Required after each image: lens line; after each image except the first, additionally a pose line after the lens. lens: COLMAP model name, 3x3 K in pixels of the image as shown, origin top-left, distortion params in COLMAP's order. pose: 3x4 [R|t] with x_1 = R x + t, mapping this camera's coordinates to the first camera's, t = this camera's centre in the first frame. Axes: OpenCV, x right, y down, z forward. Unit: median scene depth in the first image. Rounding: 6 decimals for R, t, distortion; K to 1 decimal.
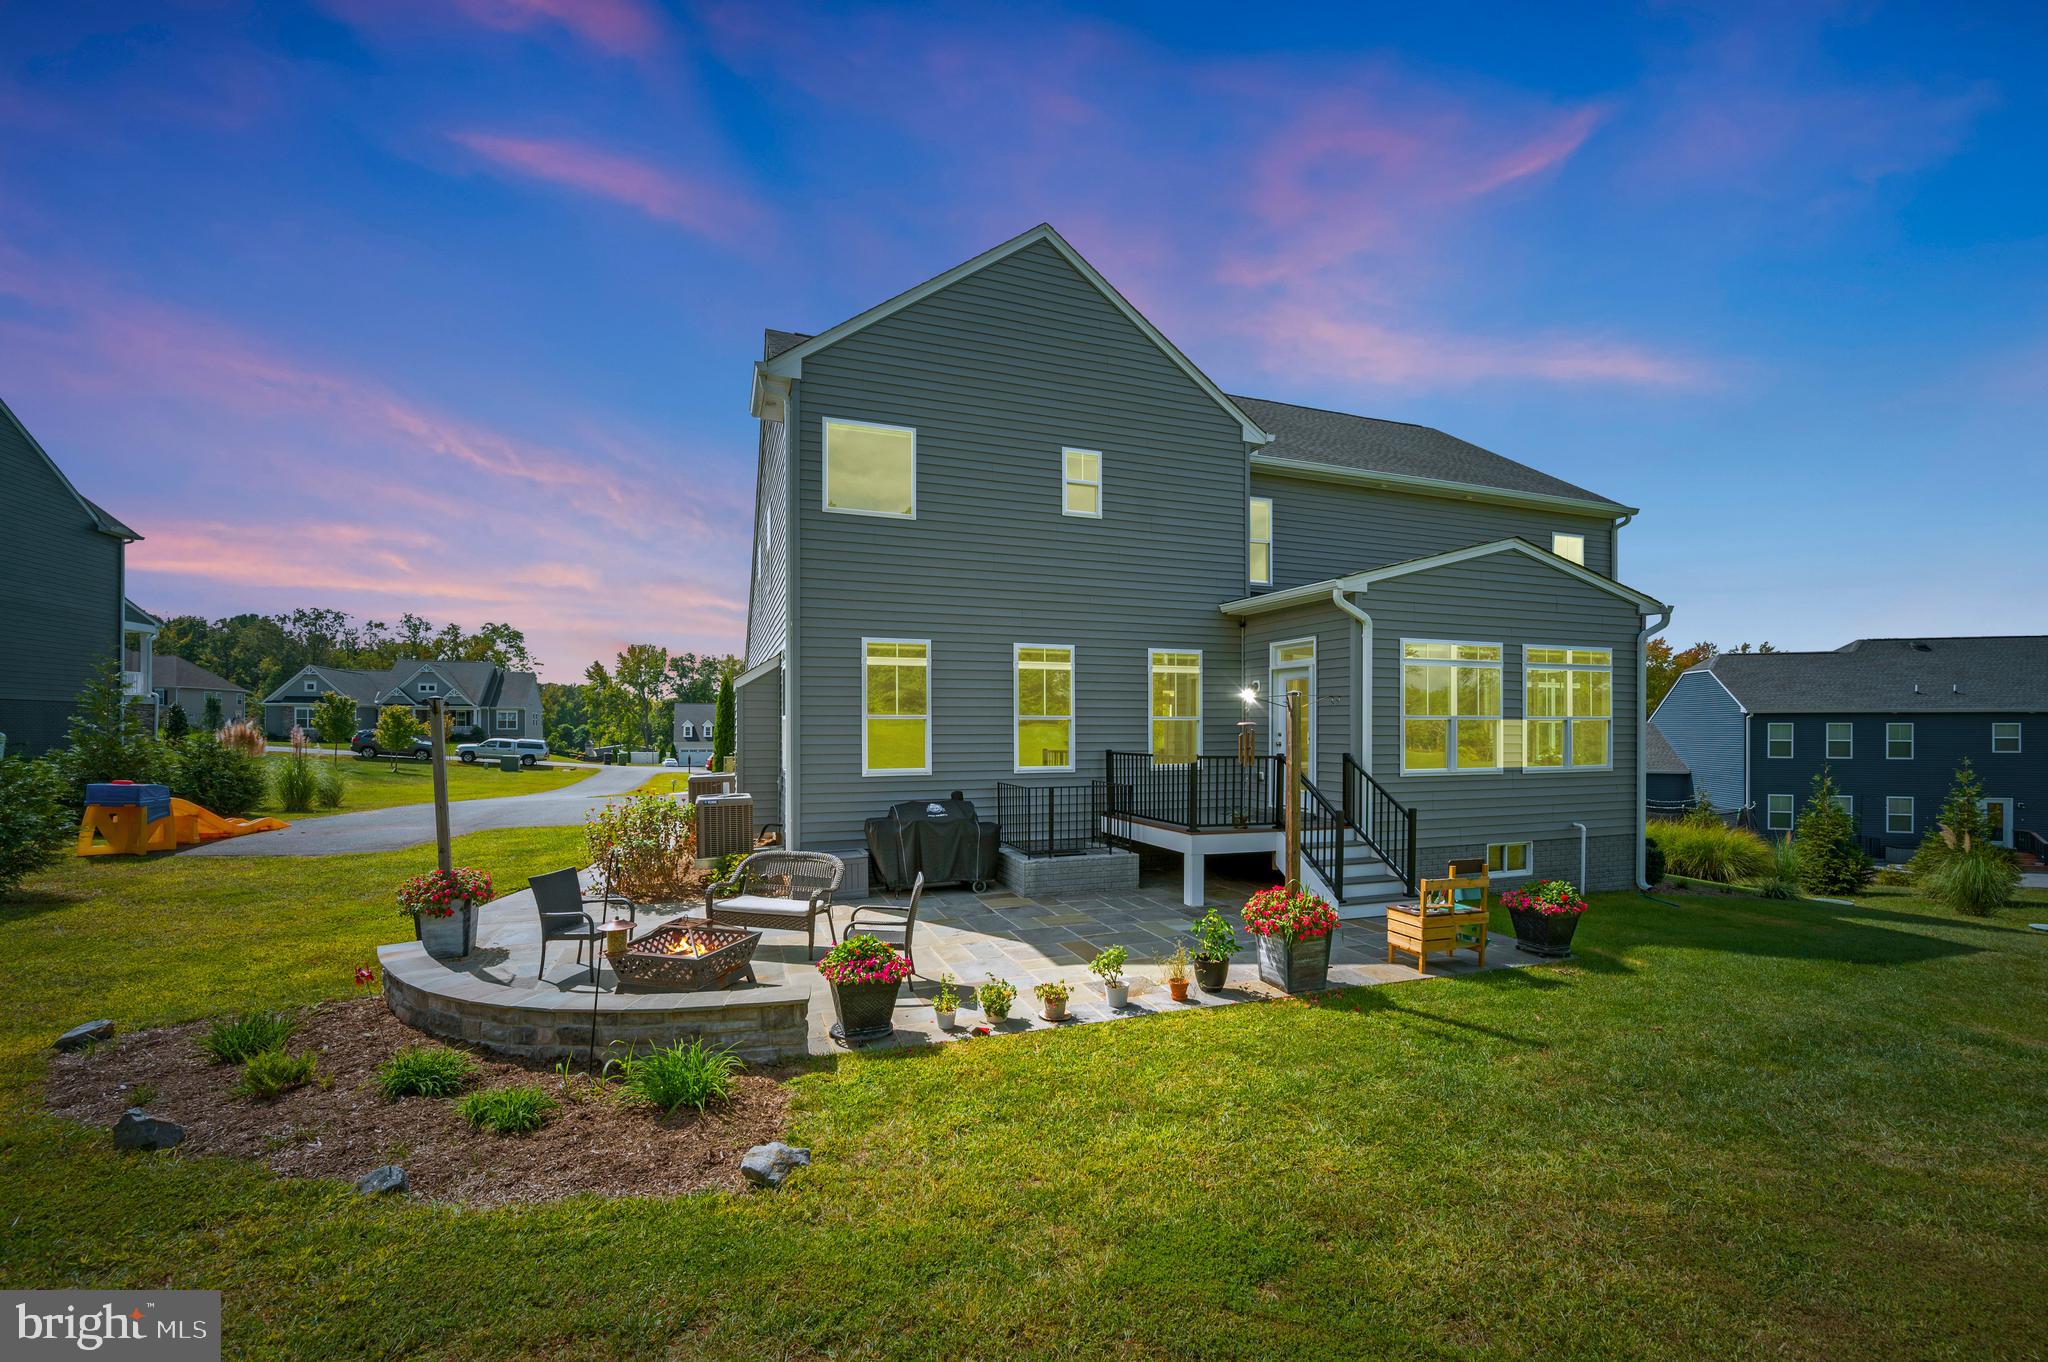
lens RADIAL K [[802.7, 0, 1027.6], [0, 802.7, 733.4], [0, 0, 1]] dist [-0.000605, -0.000086]
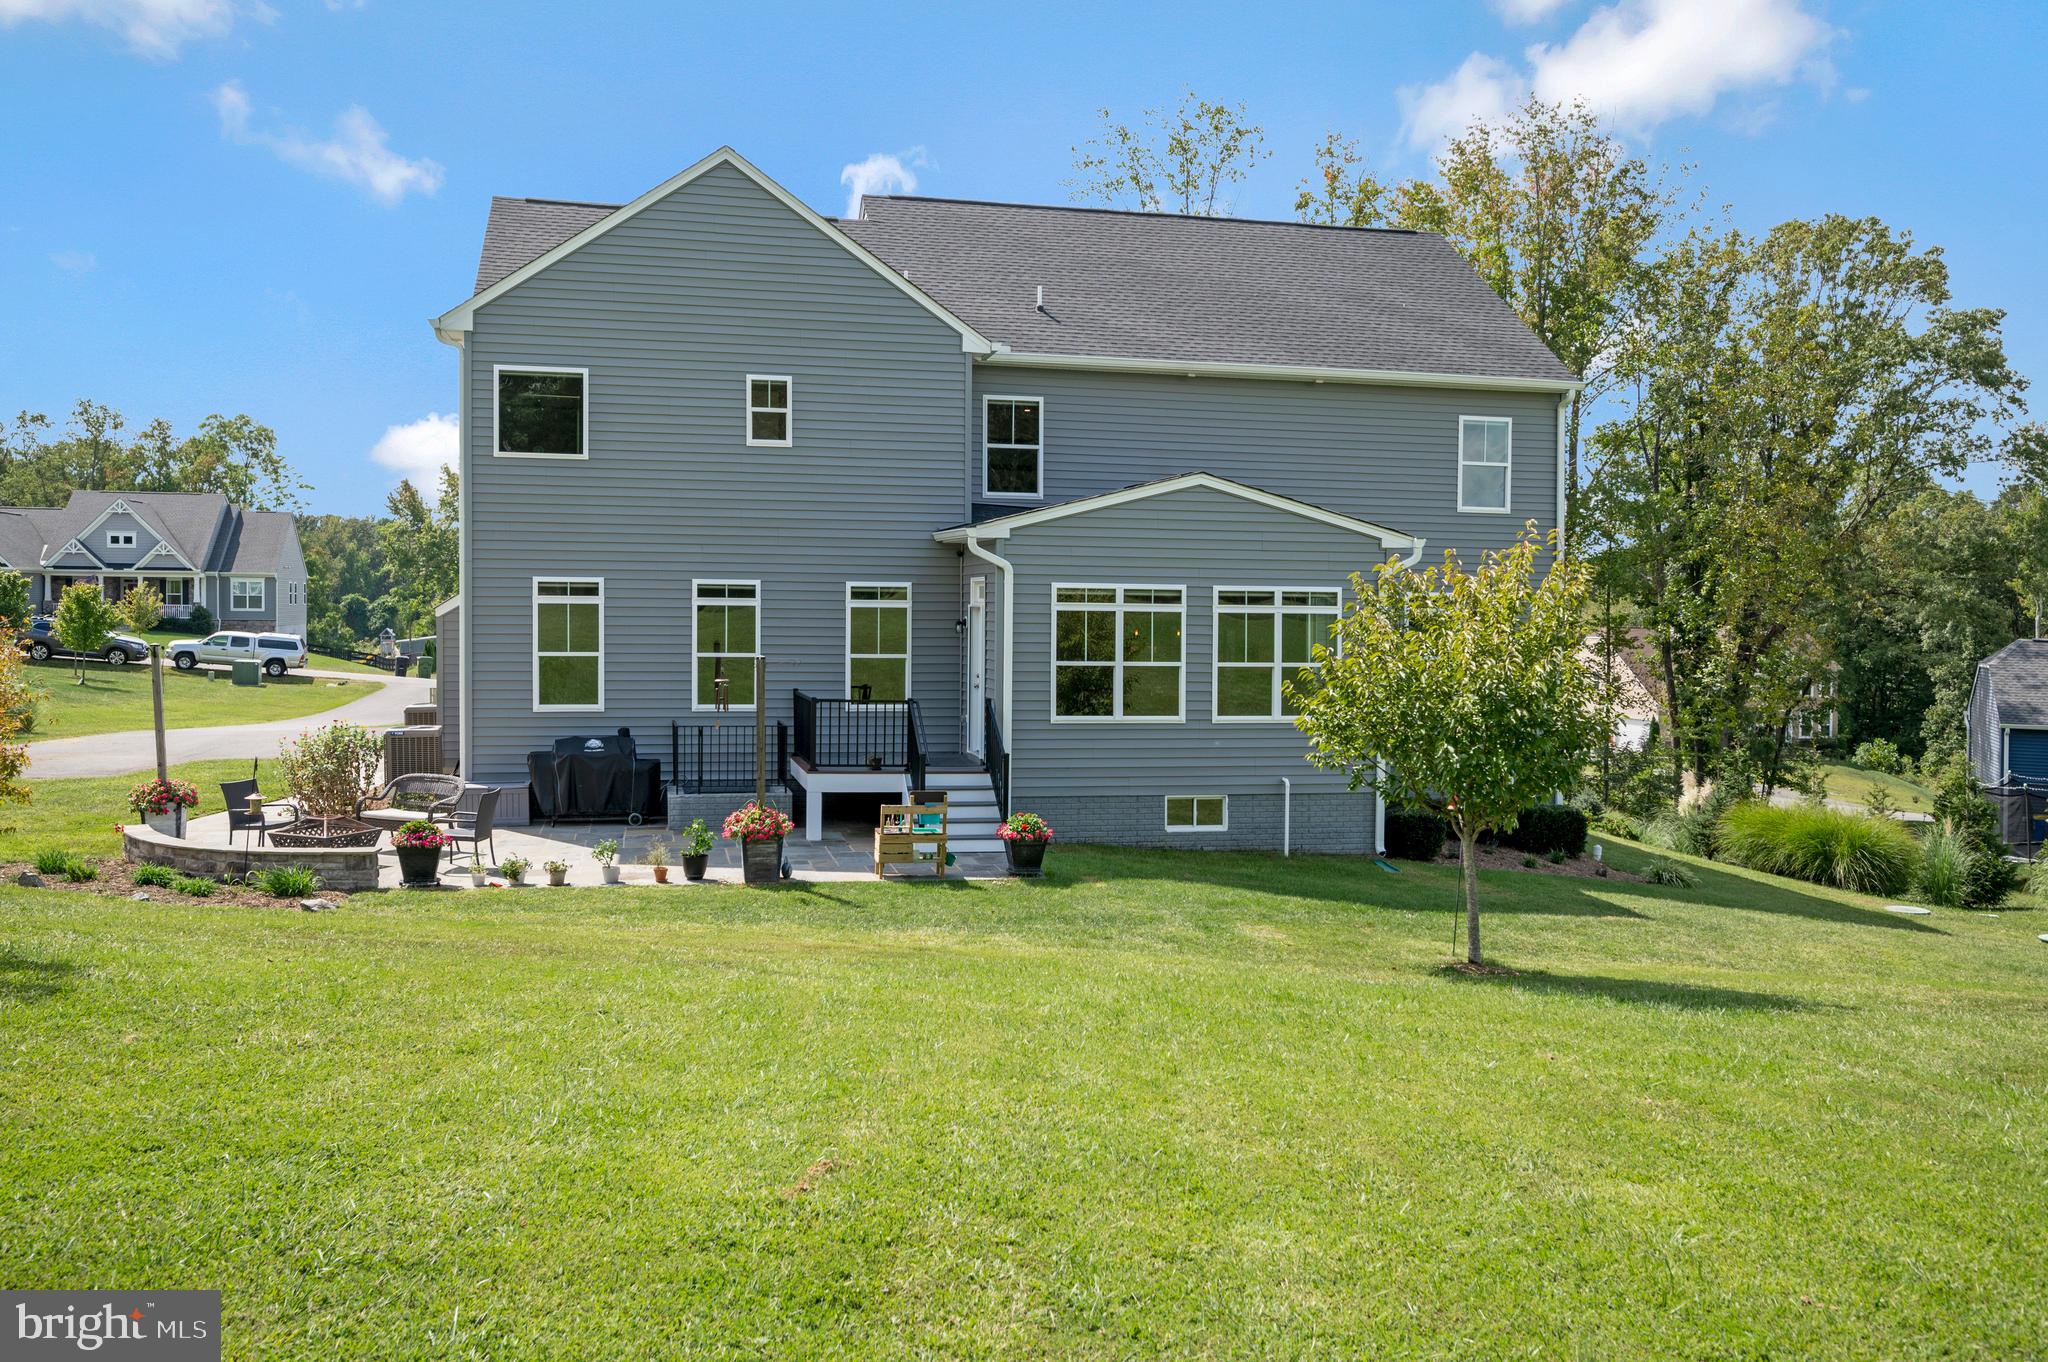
lens RADIAL K [[1622.0, 0, 1024.0], [0, 1622.0, 681.0], [0, 0, 1]] dist [0.008869, 0.011419]
pose [[0.990923, 0.017907, -0.133232, 0.628344], [-0.012775, 0.999147, 0.039274, -0.068353], [0.133822, -0.037215, 0.990306, -0.886585]]
